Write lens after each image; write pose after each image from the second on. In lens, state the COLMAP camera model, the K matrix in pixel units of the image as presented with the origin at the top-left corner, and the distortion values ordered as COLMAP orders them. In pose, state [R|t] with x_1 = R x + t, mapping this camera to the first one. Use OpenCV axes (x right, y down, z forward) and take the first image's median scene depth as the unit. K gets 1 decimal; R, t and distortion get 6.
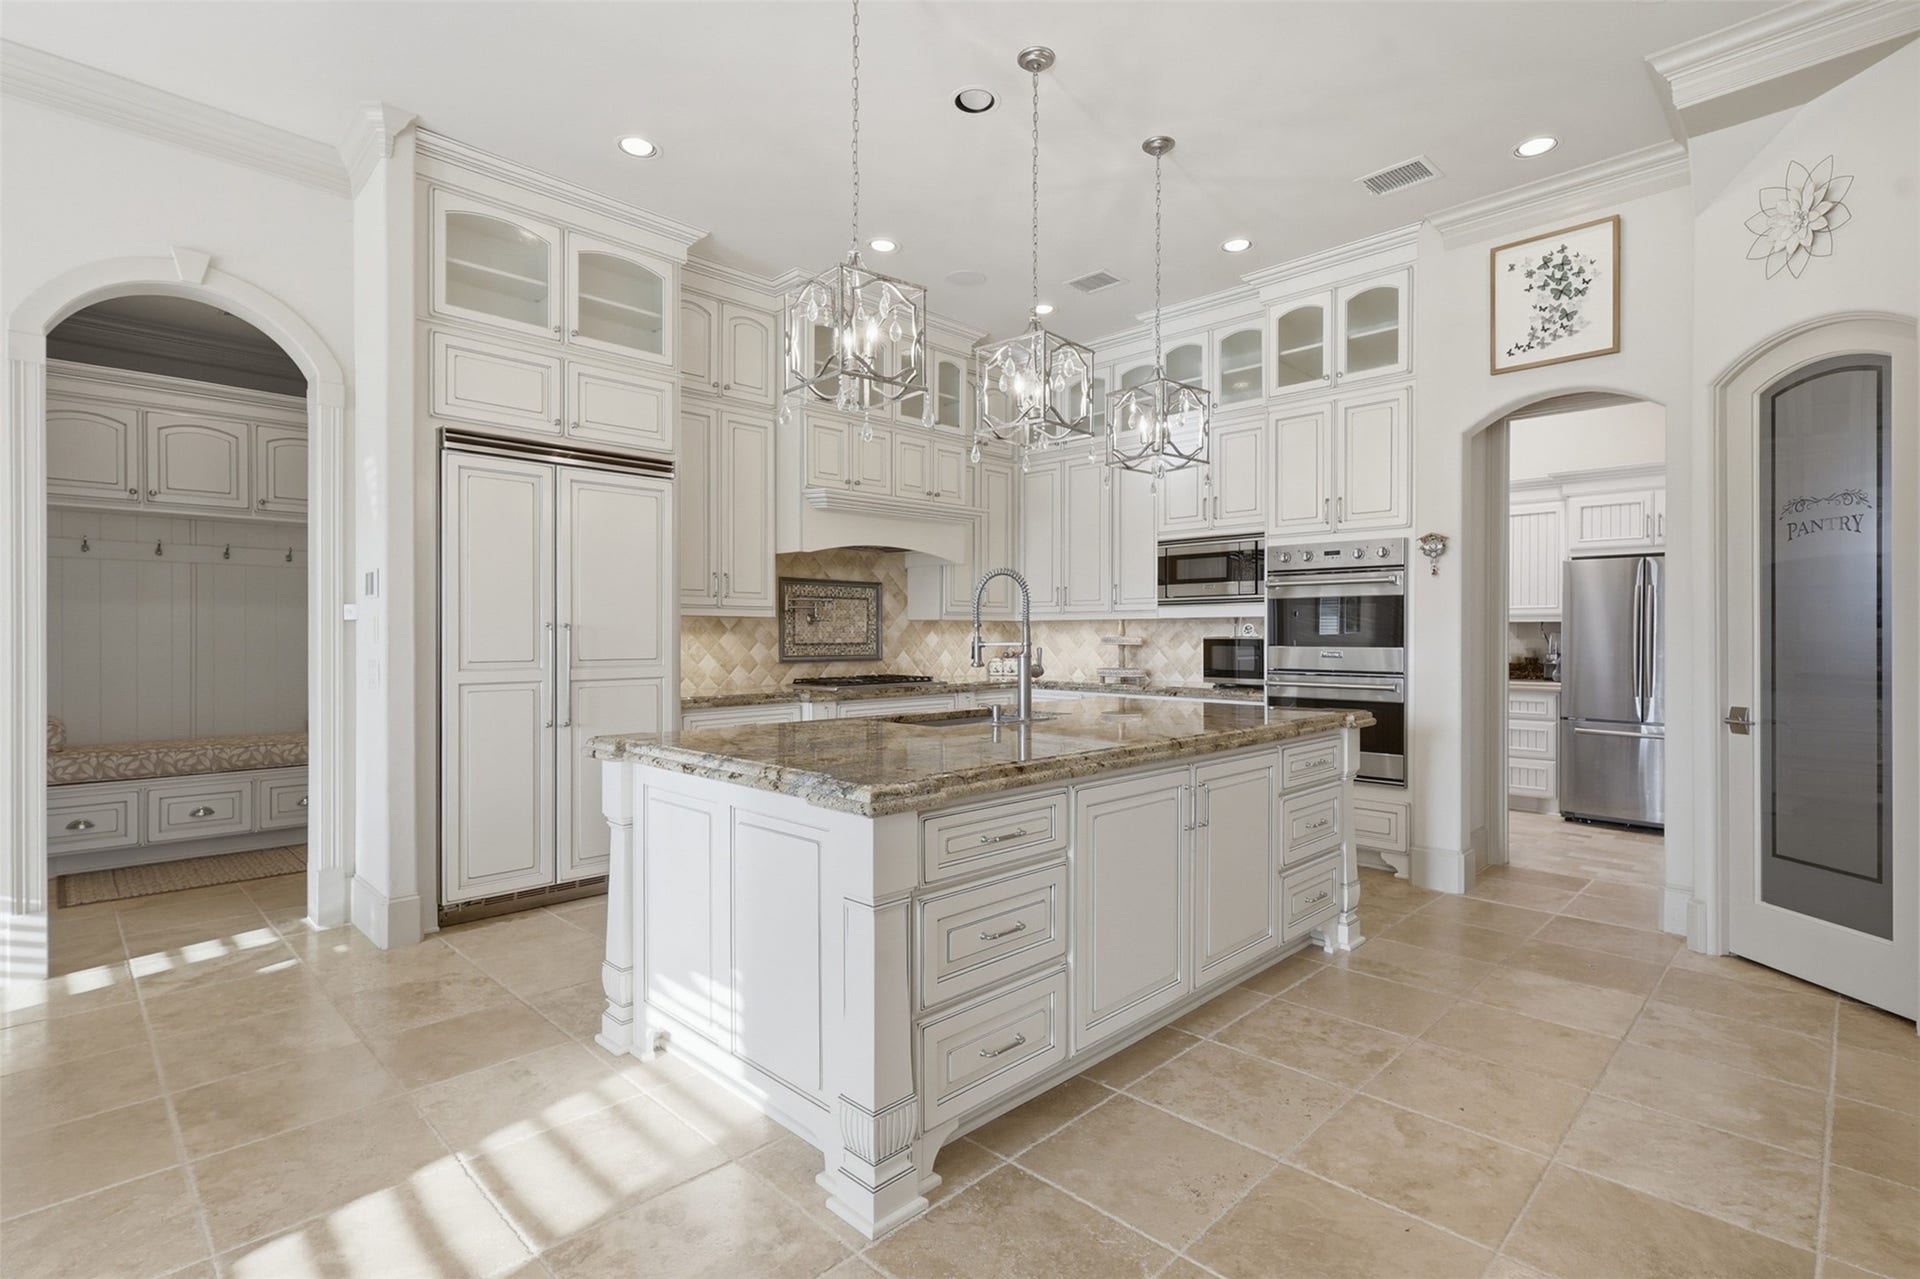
lens RADIAL K [[904.3, 0, 968.5], [0, 904.3, 637.9], [0, 0, 1]] dist [0.006555, 0.000384]
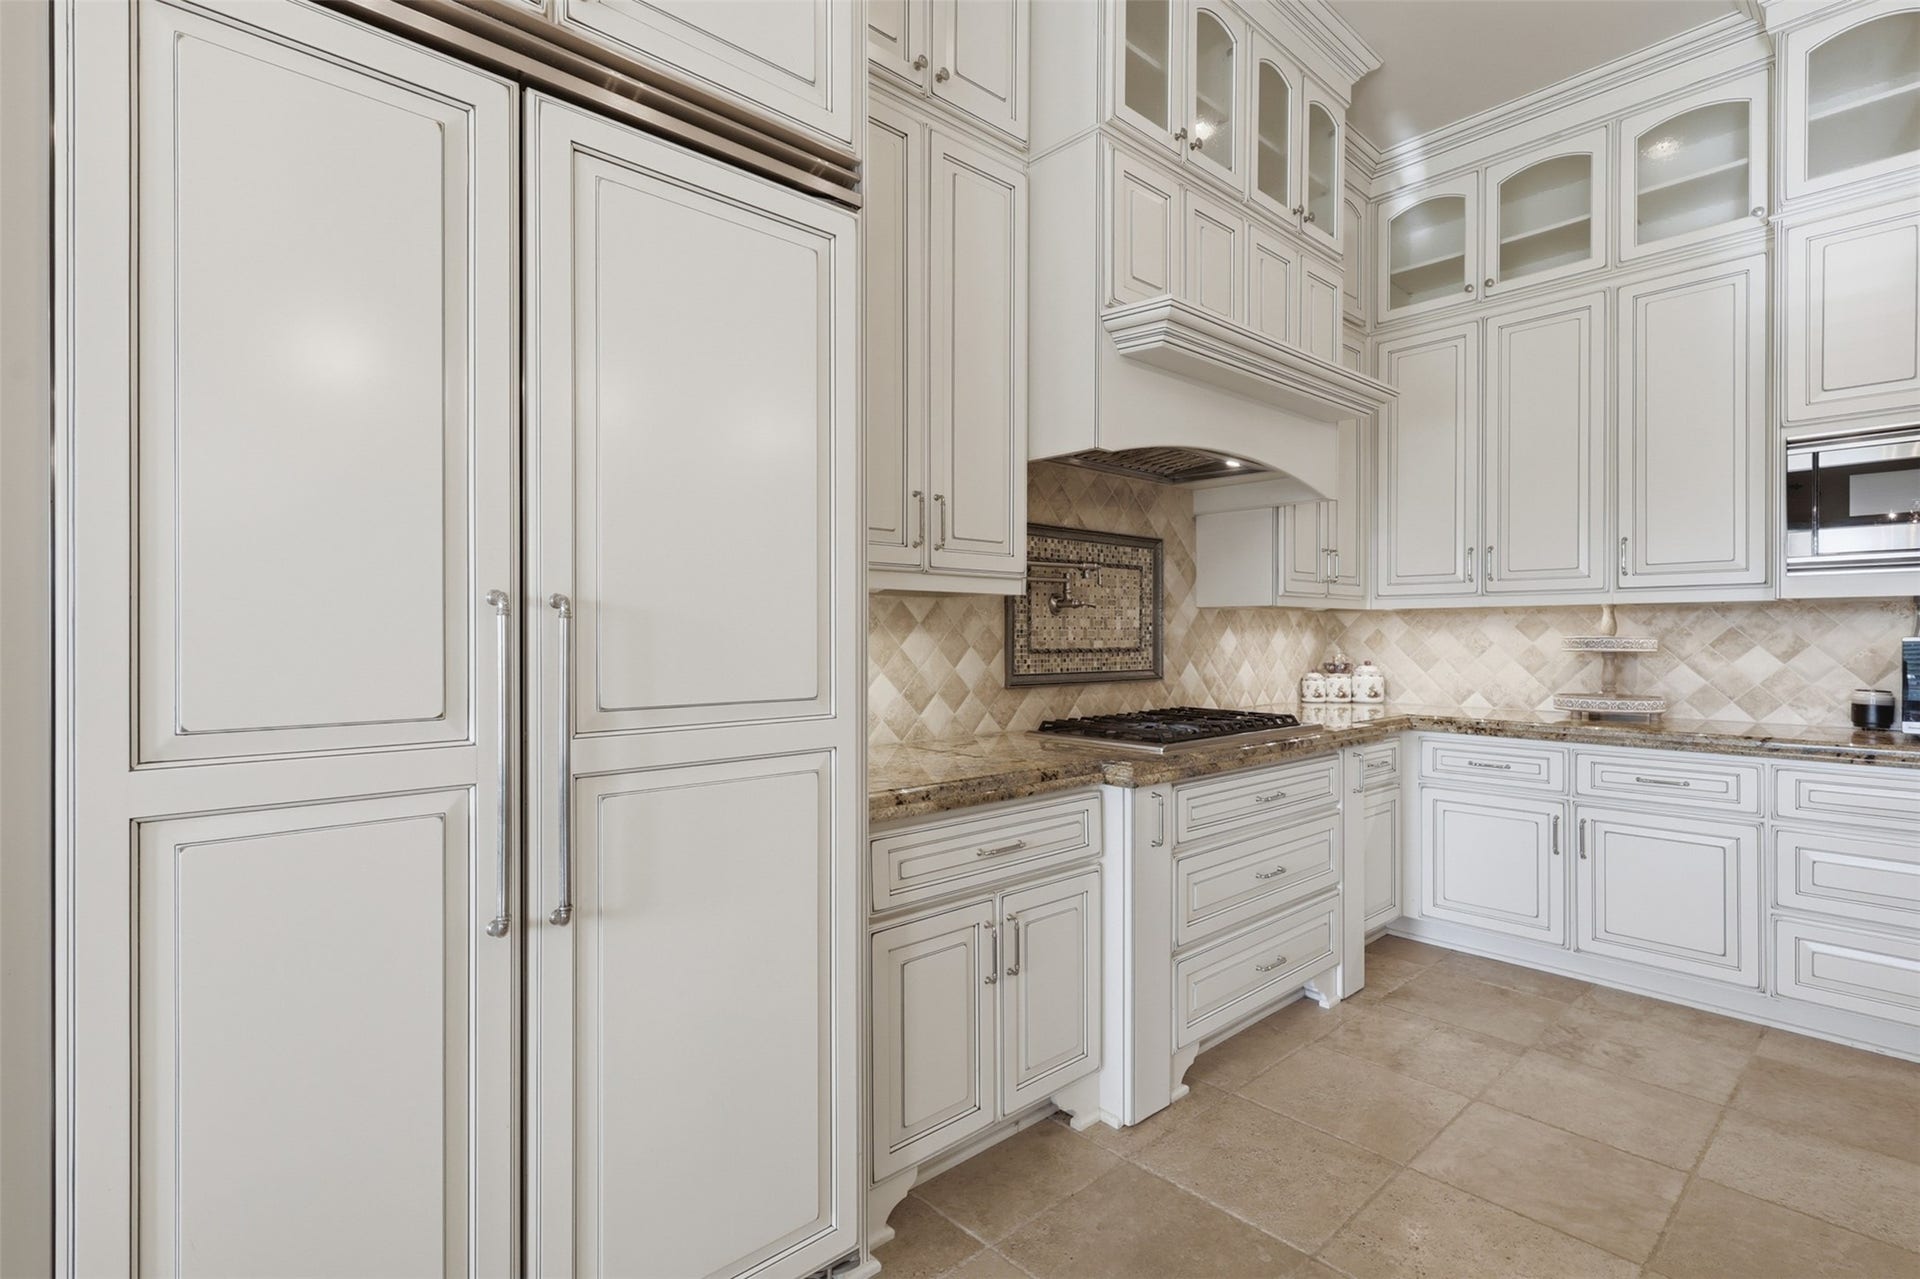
lens RADIAL K [[904.3, 0, 969.2], [0, 904.3, 634.9], [0, 0, 1]] dist [0.006555, 0.000384]
pose [[0.998295, -0.000004, -0.058373, -0.226413], [-0.000218, 0.999993, -0.003797, -0.000565], [0.058373, 0.003803, 0.998288, 0.554330]]
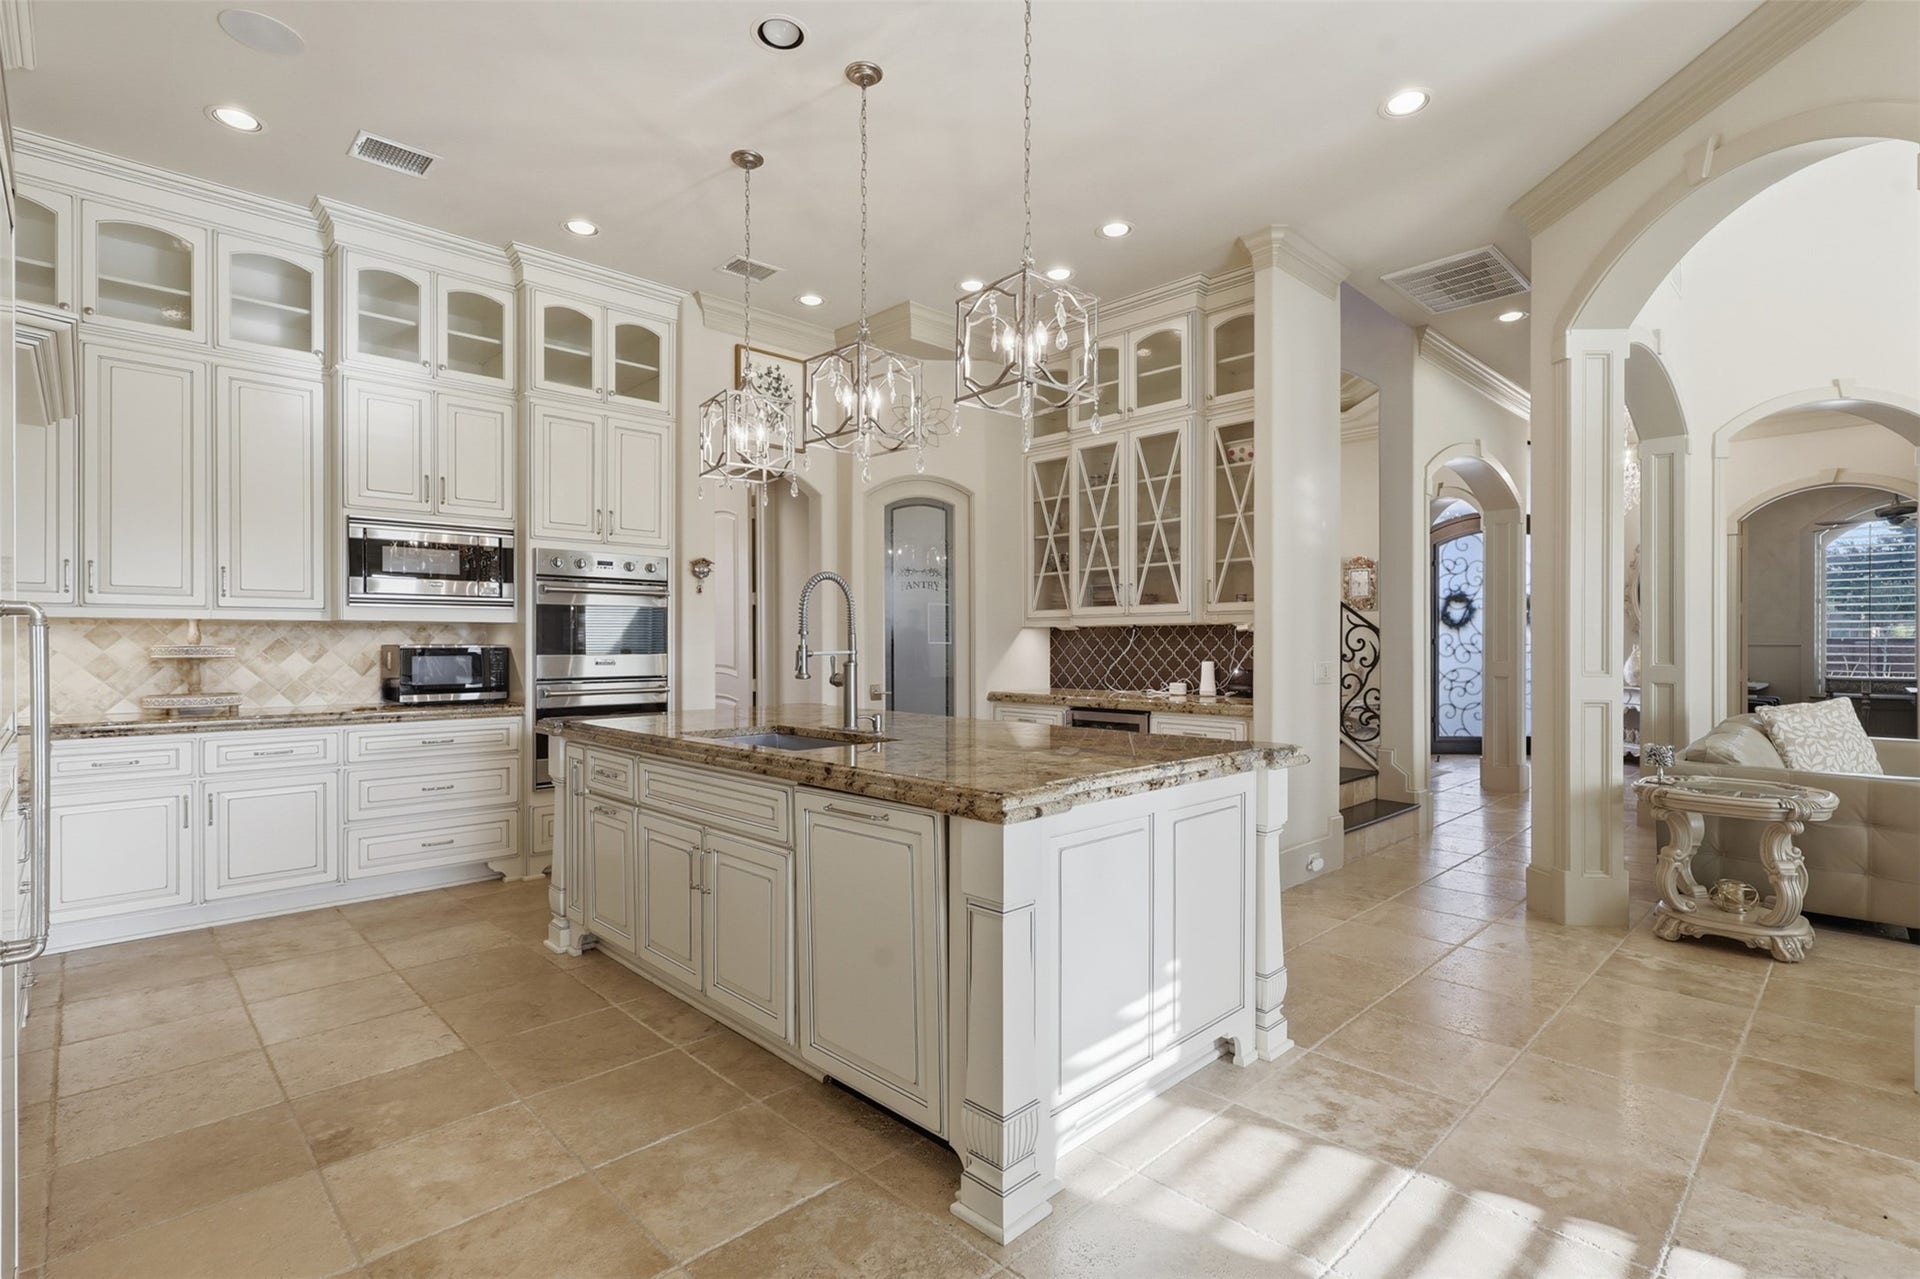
lens RADIAL K [[904.3, 0, 961.3], [0, 904.3, 646.4], [0, 0, 1]] dist [0.006555, 0.000384]
pose [[0.031444, -0.005276, 0.999492, -0.589531], [0.002194, 0.999984, 0.005209, -0.003895], [-0.999503, 0.002030, 0.031455, 0.540495]]
